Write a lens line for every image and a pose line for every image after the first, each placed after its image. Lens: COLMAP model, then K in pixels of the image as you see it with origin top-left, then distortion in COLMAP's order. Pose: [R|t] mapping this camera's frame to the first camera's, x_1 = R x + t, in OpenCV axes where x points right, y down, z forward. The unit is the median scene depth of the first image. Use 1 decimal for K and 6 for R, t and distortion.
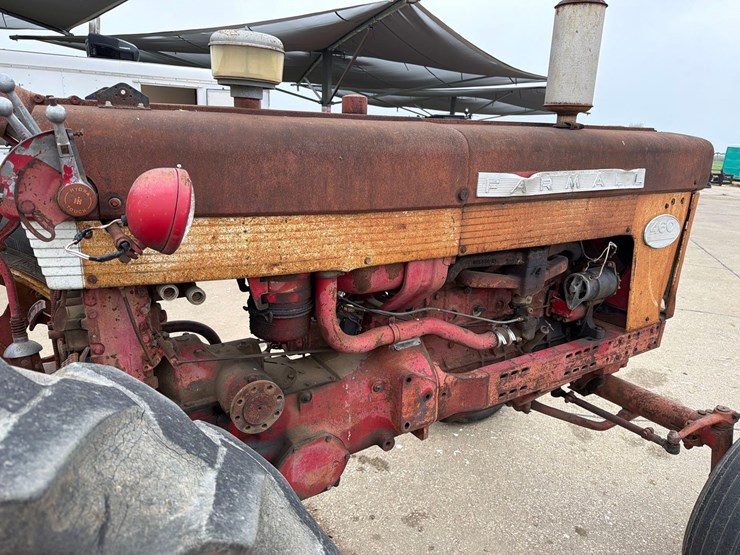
lens RADIAL K [[522.1, 0, 375.8], [0, 522.1, 279.9], [0, 0, 1]] dist [0.051359, -0.063600]
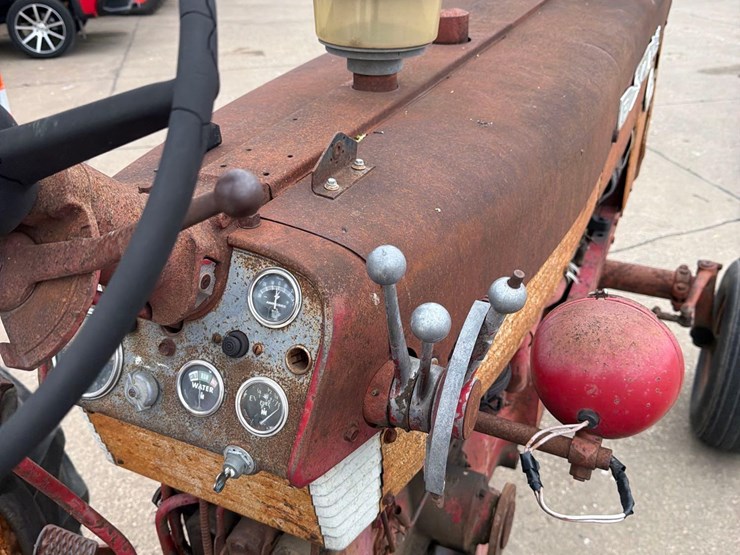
lens RADIAL K [[698.4, 0, 362.3], [0, 698.4, 265.5], [0, 0, 1]] dist [0.028708, 0.000000]
pose [[0.839976, -0.314254, 0.442363, -0.491916], [0.200747, 0.937358, 0.284710, -0.271298], [-0.504124, -0.150346, 0.850444, 0.251477]]
